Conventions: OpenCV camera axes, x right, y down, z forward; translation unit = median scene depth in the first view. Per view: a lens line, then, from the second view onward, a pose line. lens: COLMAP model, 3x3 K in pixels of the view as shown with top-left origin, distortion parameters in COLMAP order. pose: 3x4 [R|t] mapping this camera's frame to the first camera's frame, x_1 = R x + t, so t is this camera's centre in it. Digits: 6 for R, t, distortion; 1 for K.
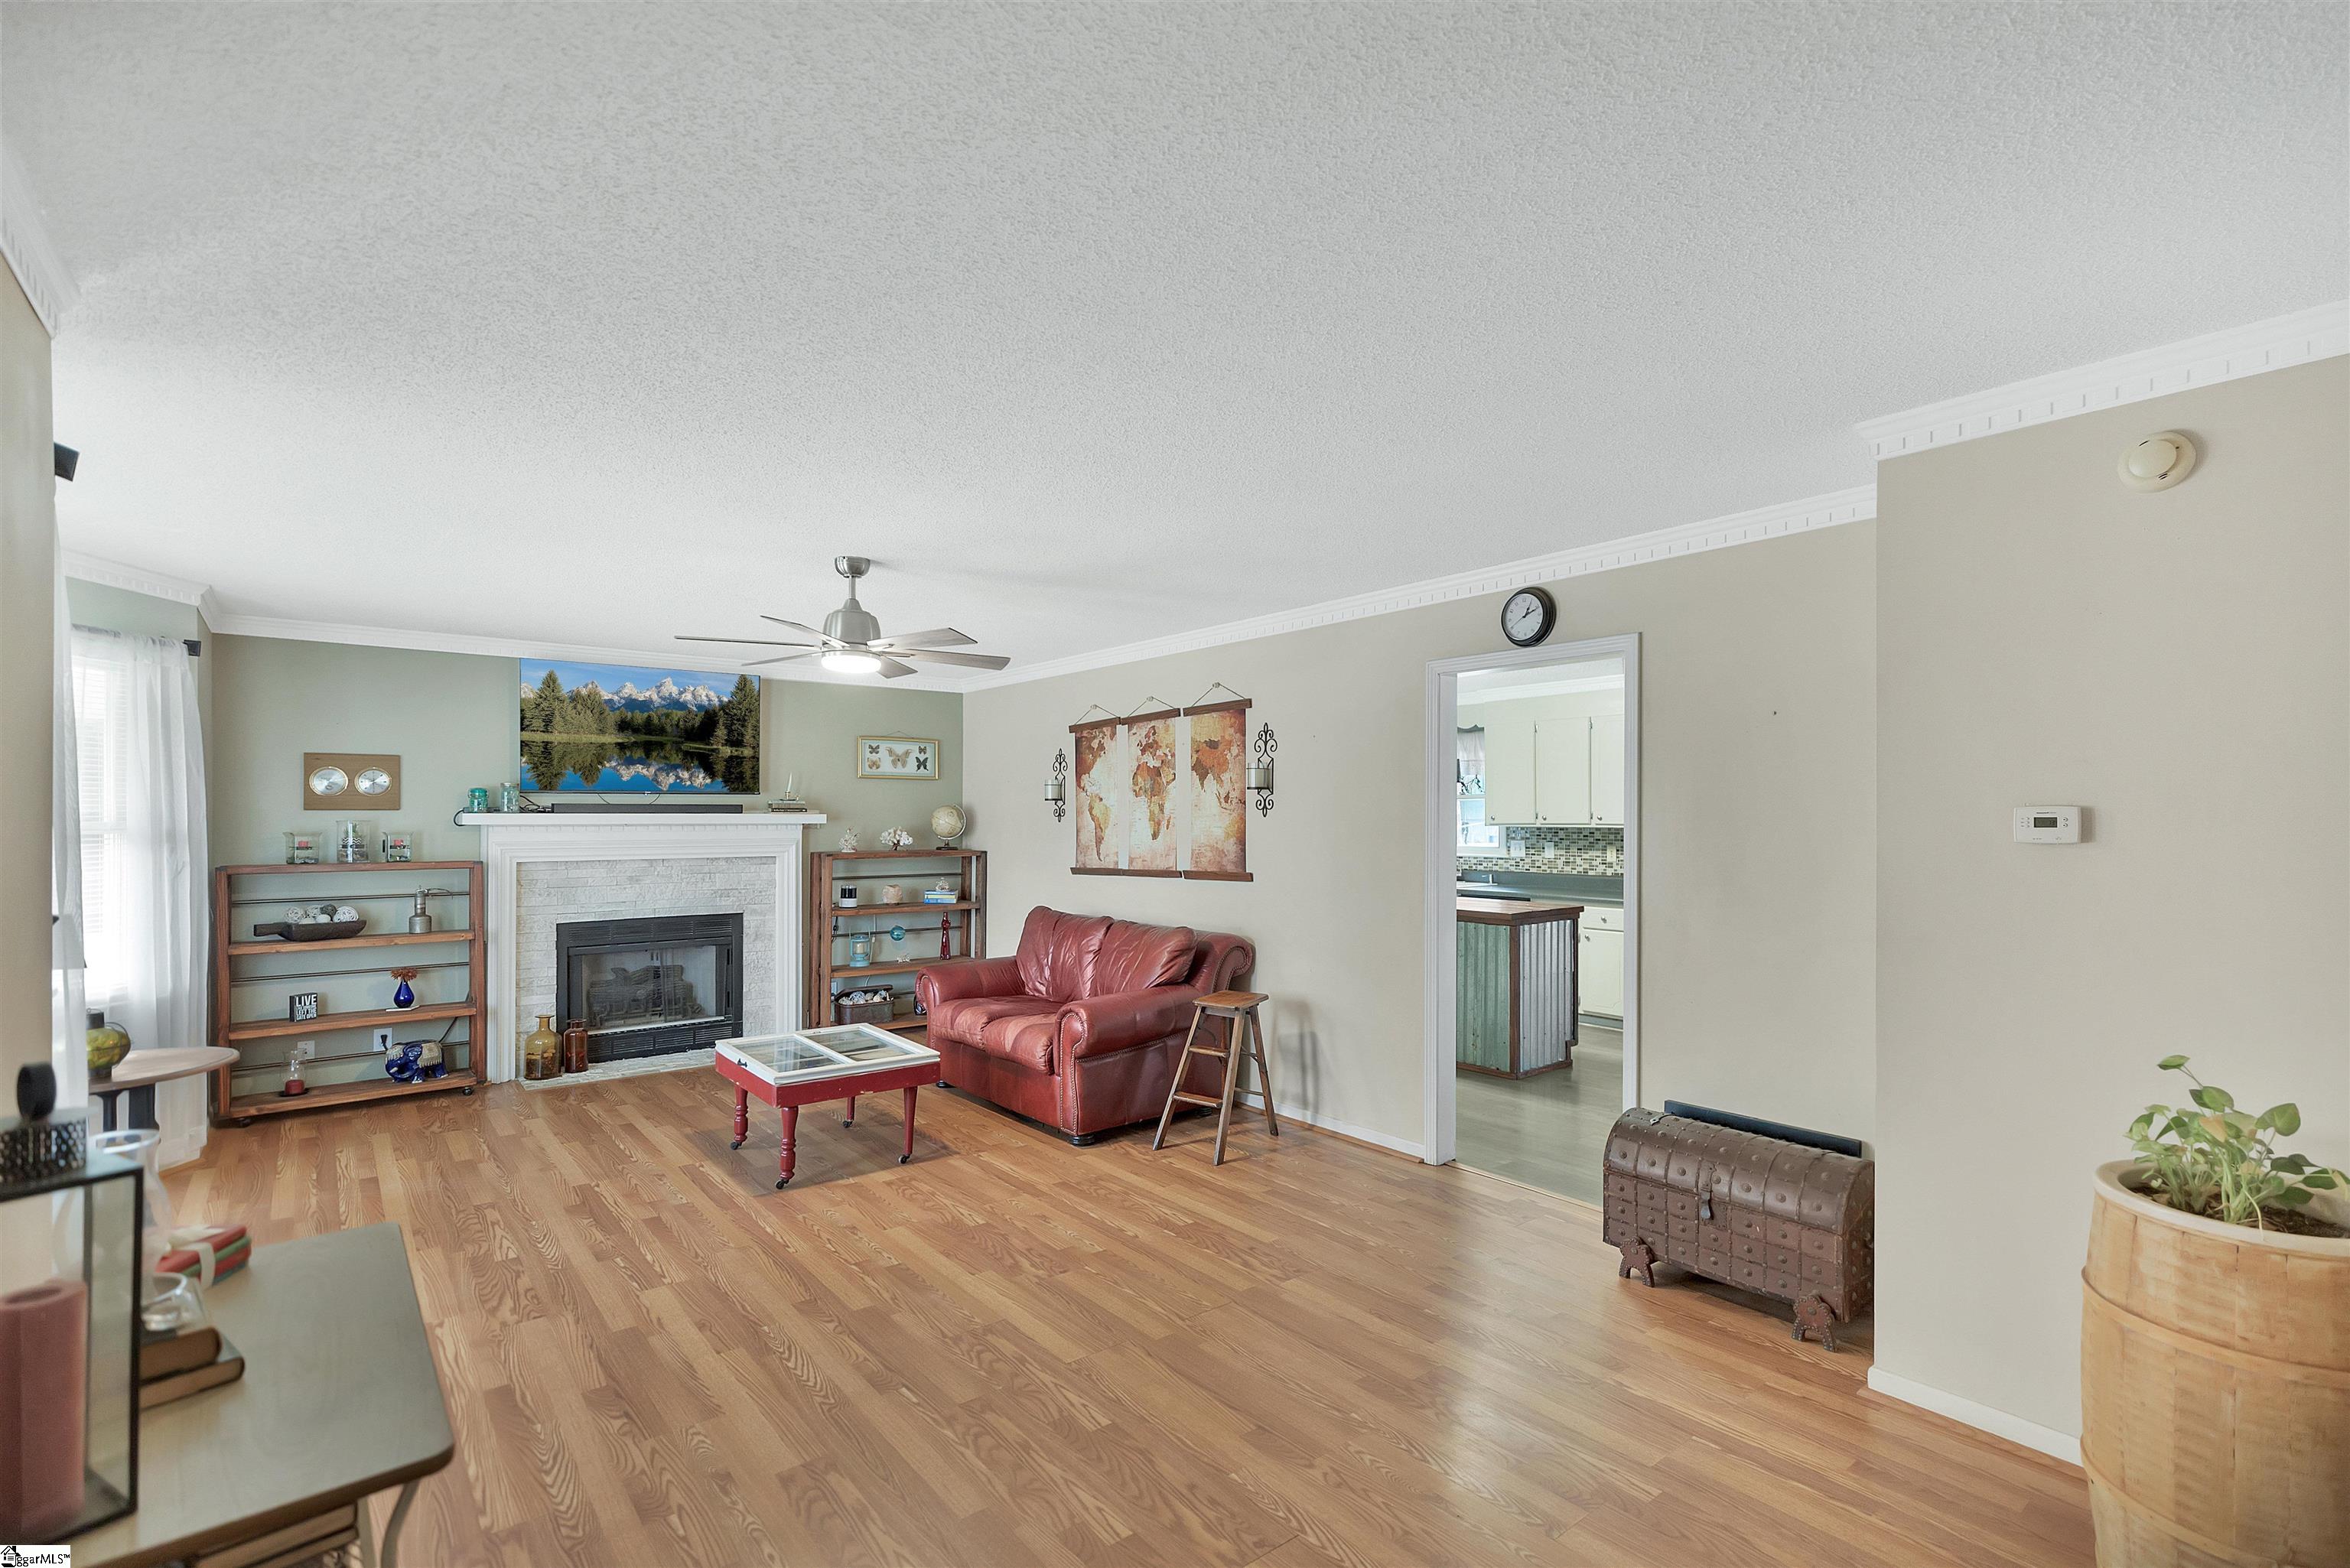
lens RADIAL K [[1075.8, 0, 1173.5], [0, 1075.8, 816.2], [0, 0, 1]] dist [0.000111, -0.000094]
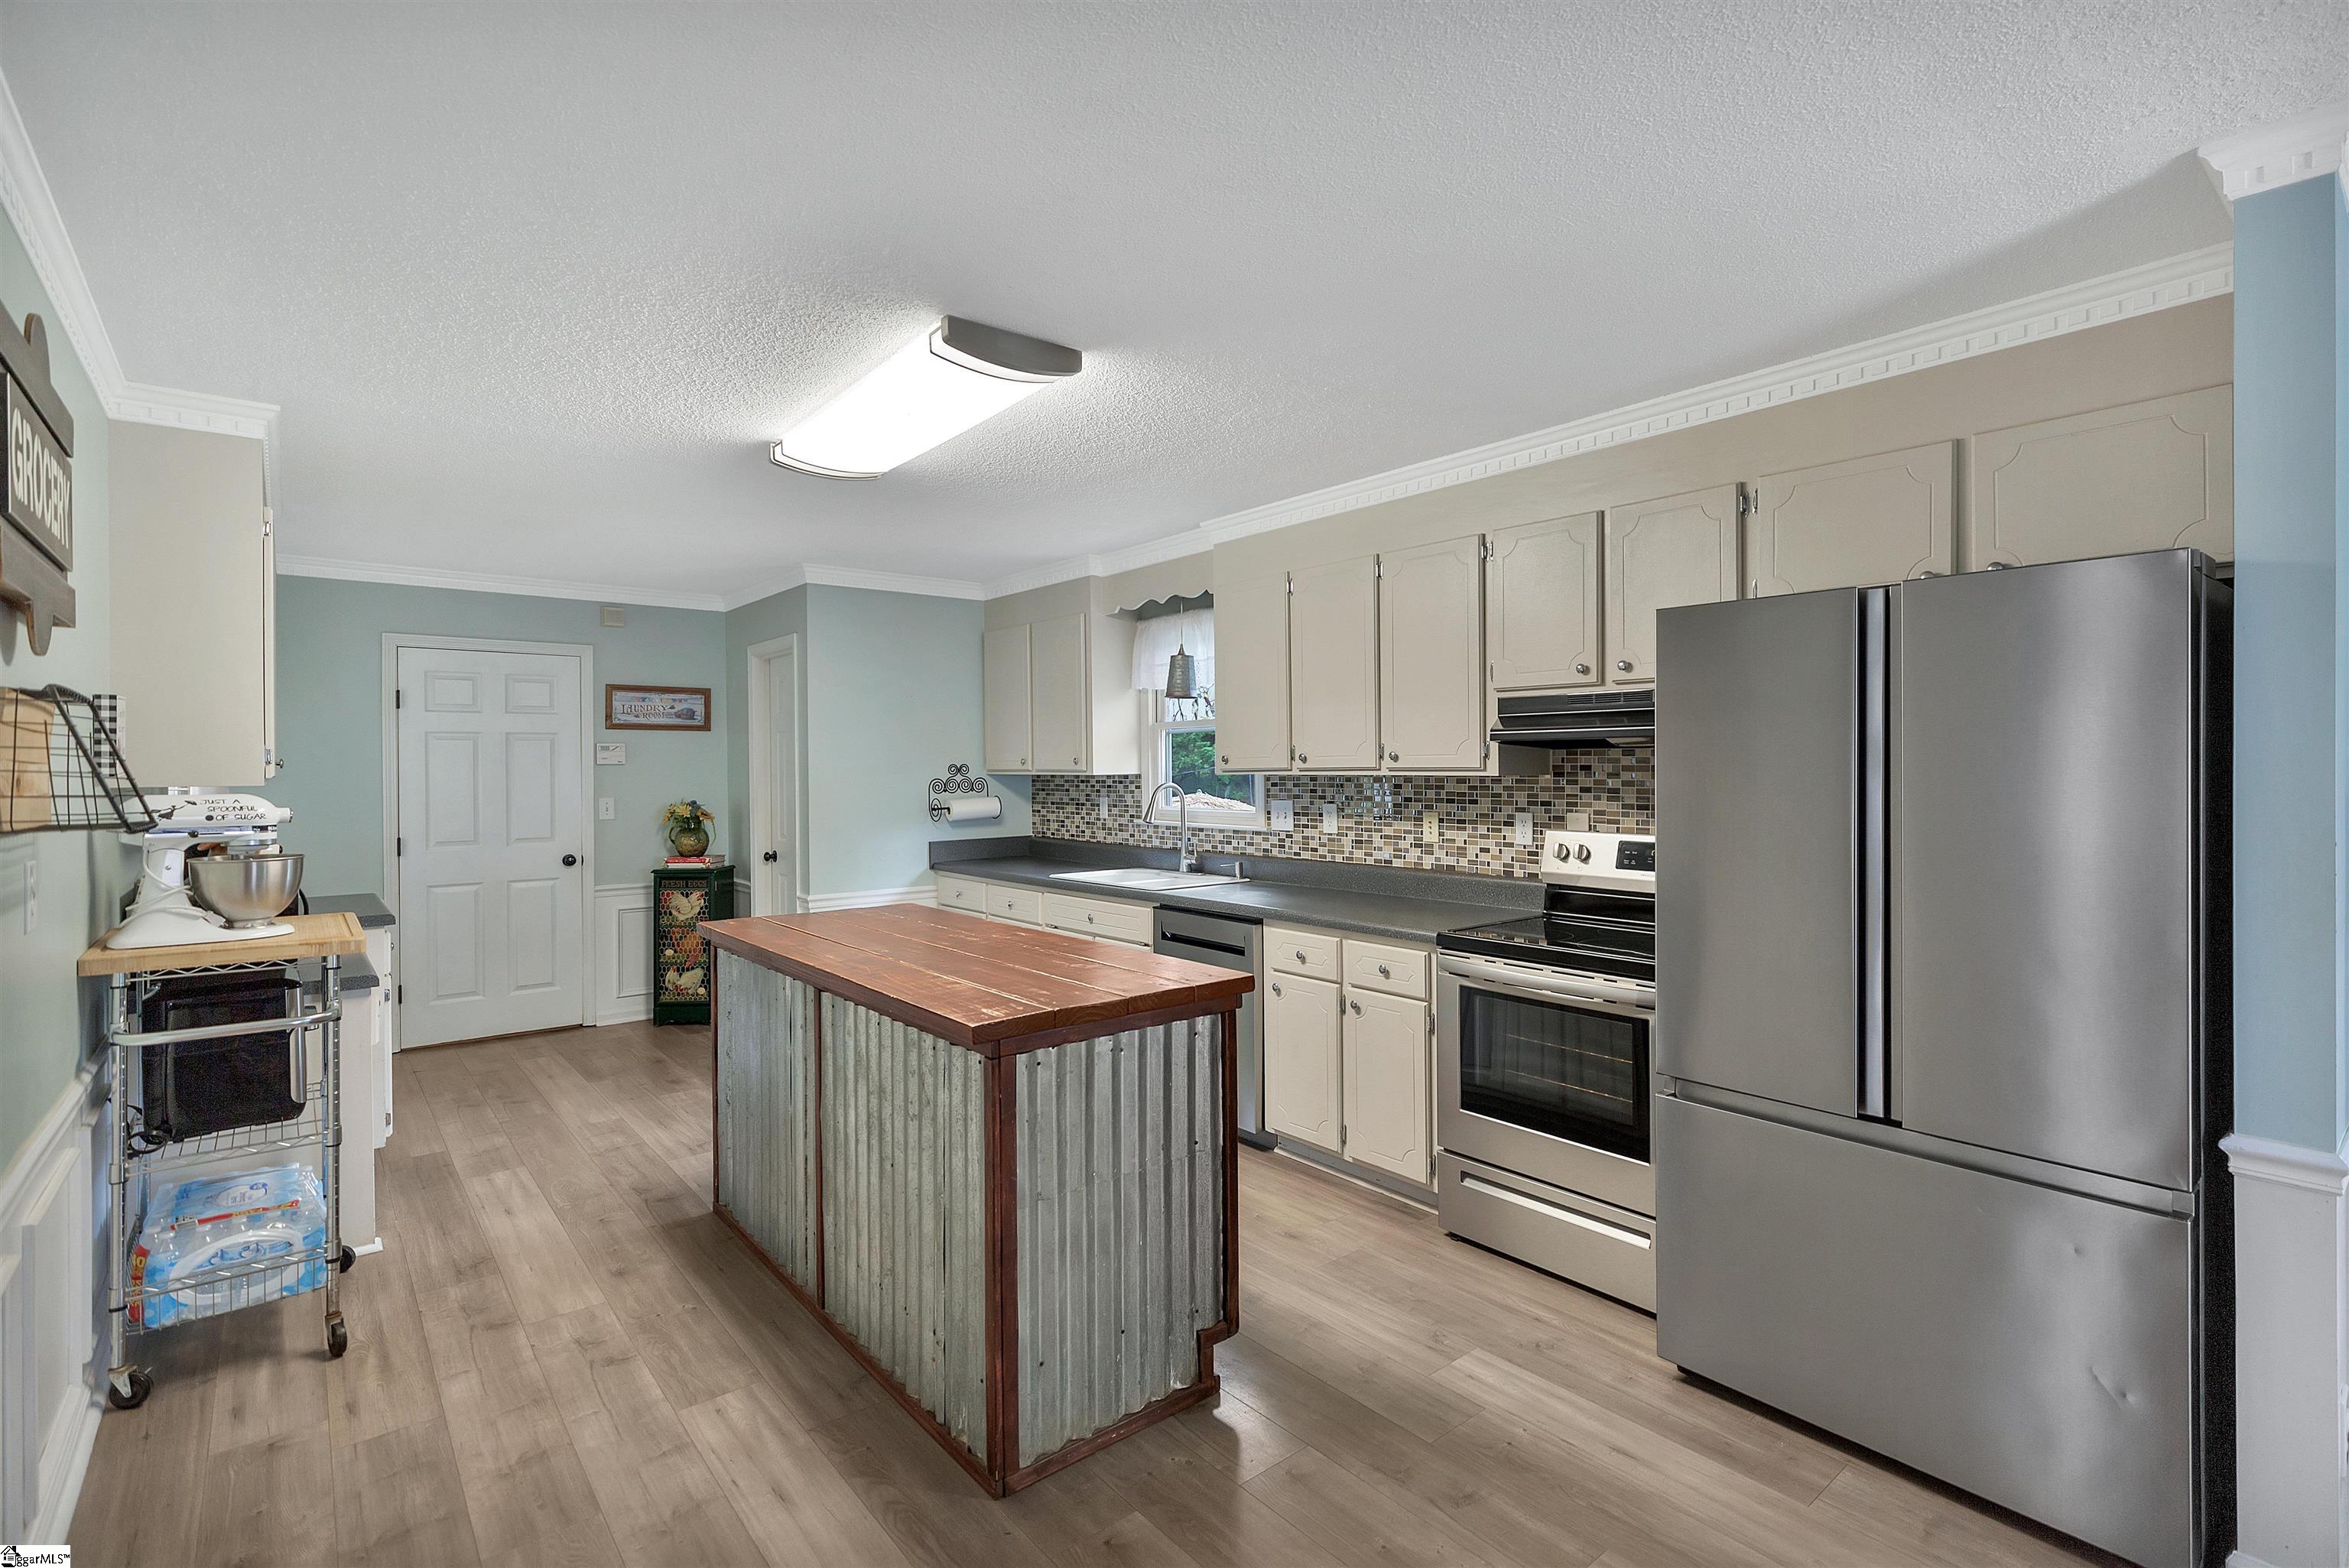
lens RADIAL K [[1082.9, 0, 1179.5], [0, 1082.9, 773.7], [0, 0, 1]] dist [0.001484, -0.000470]
pose [[0.999849, -0.005341, 0.016519, 0.271864], [0.005255, 0.999972, 0.005251, 0.006070], [-0.016547, -0.005164, 0.999850, 0.473473]]
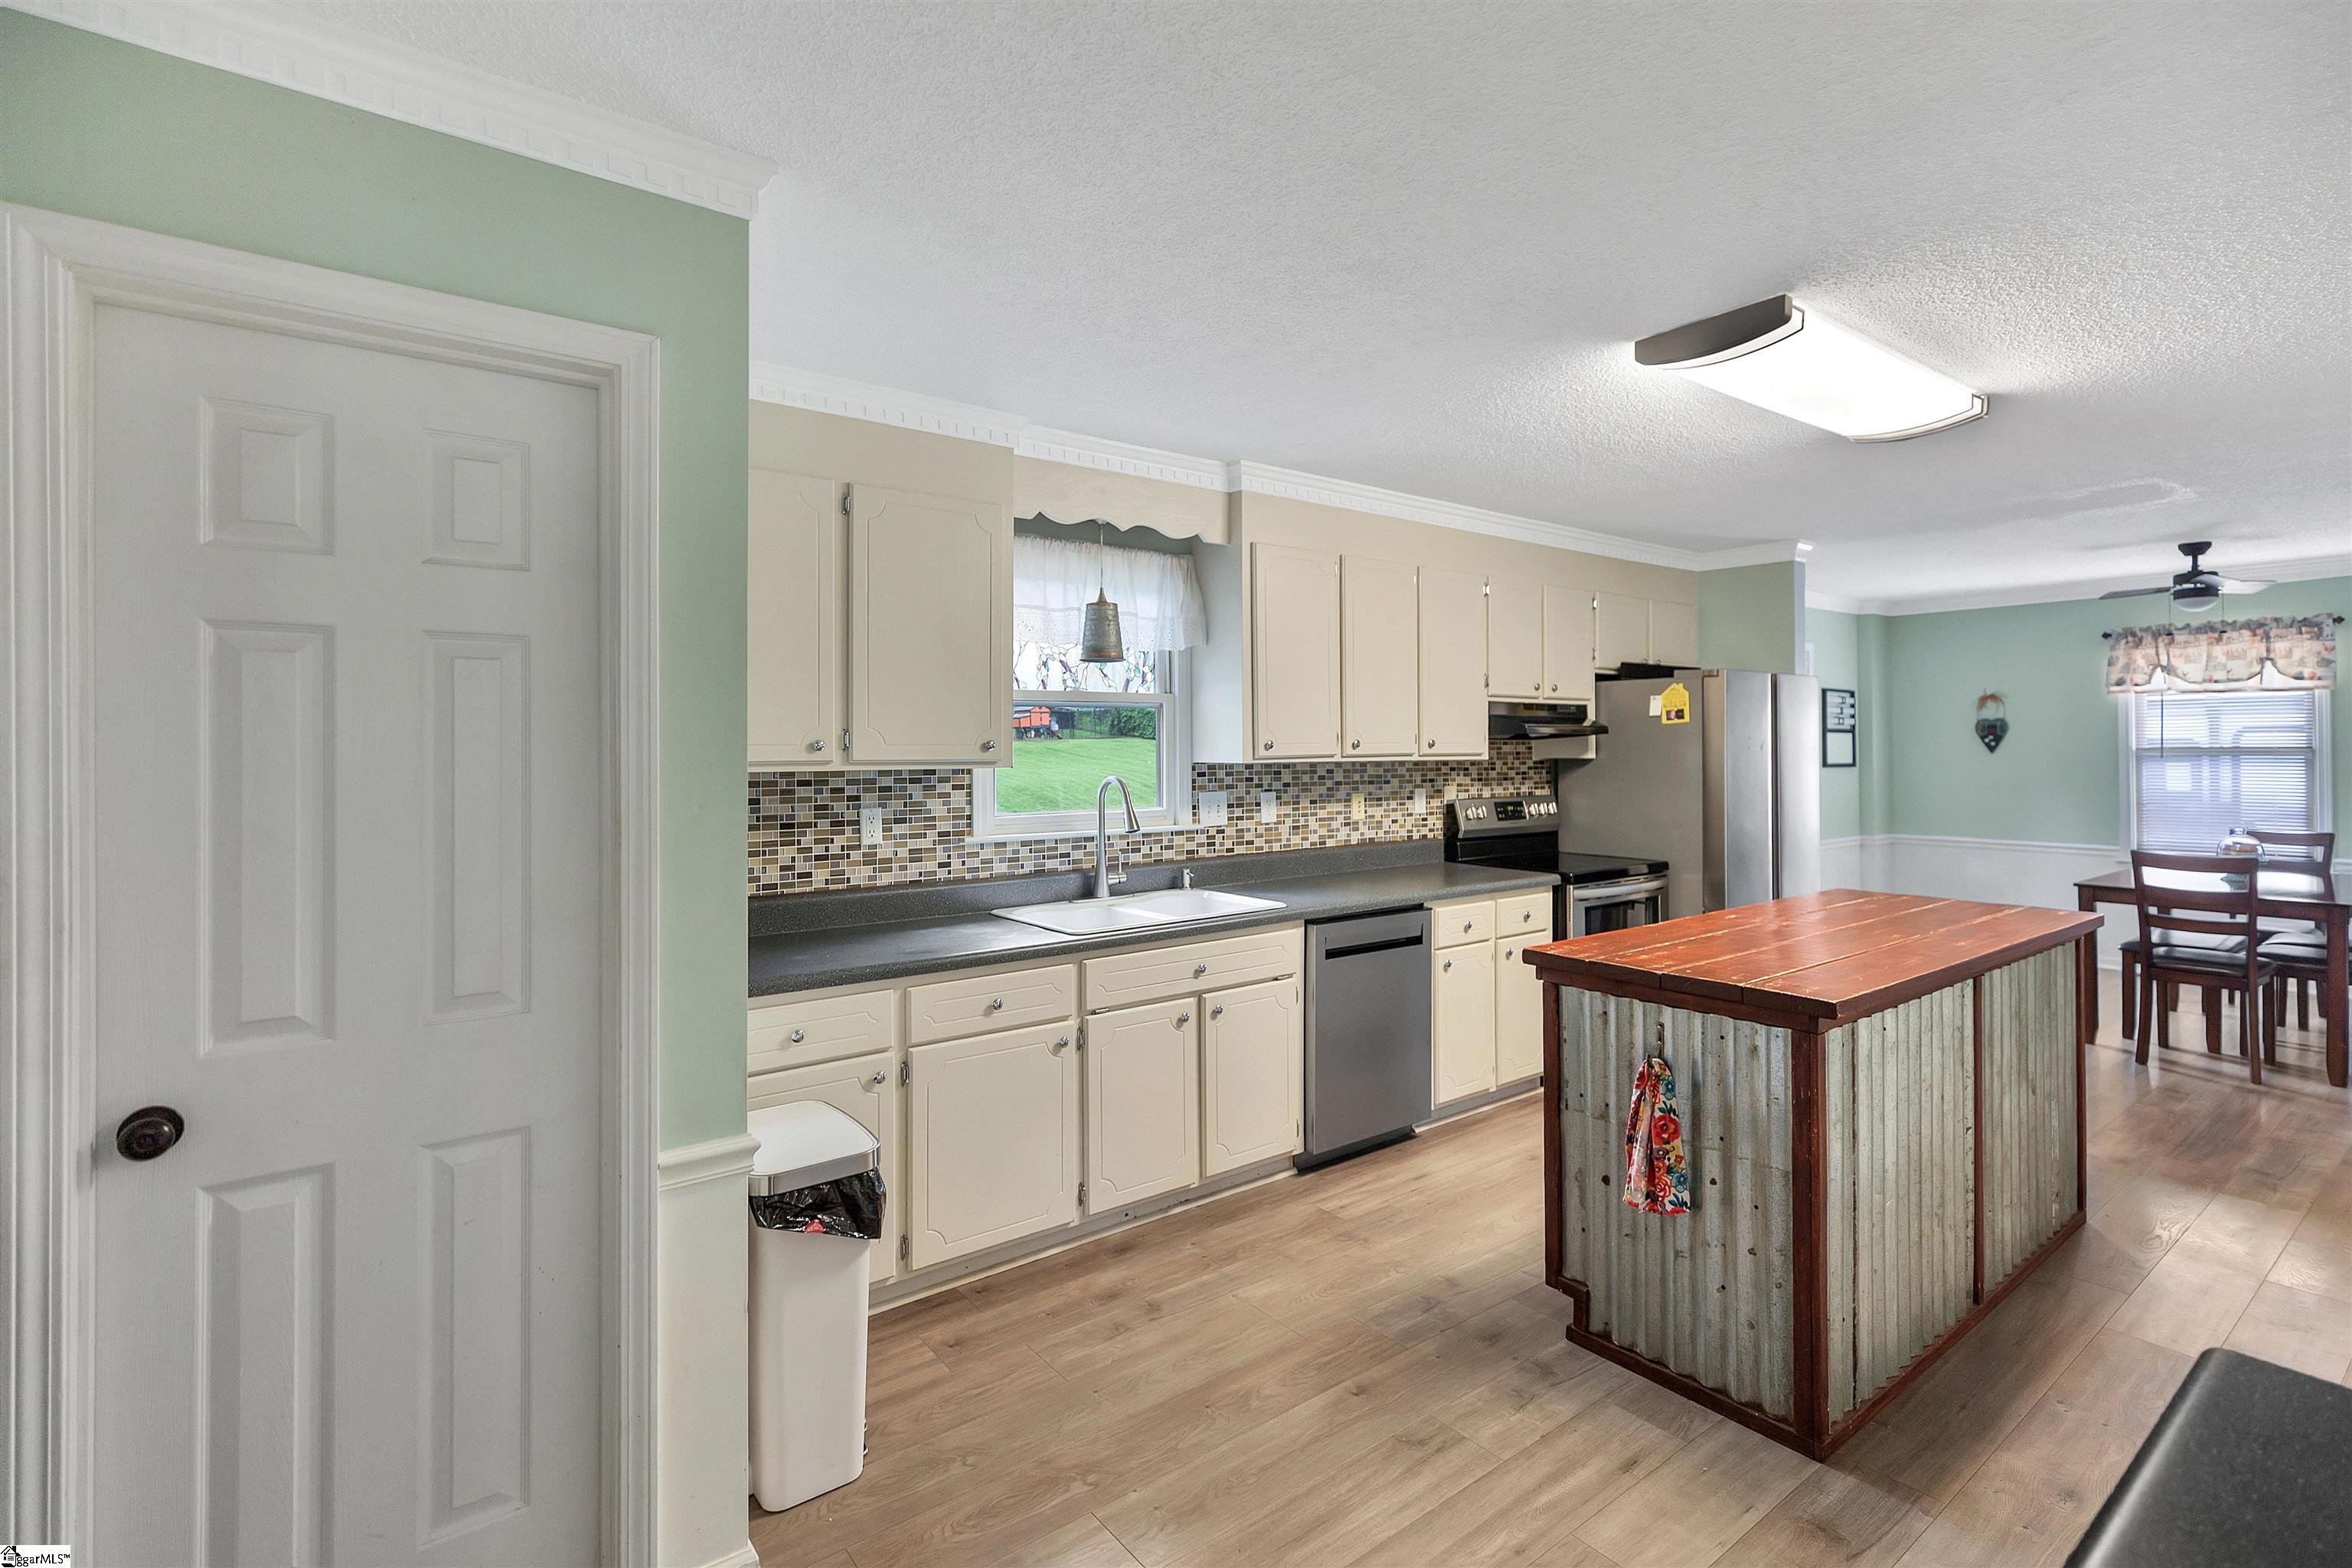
lens RADIAL K [[1084.3, 0, 1181.0], [0, 1084.3, 773.7], [0, 0, 1]] dist [0.001484, -0.000470]
pose [[0.031517, -0.021293, 0.999276, -0.173186], [0.009240, 0.999737, 0.021011, 0.004244], [-0.999460, 0.008571, 0.031706, 1.049074]]
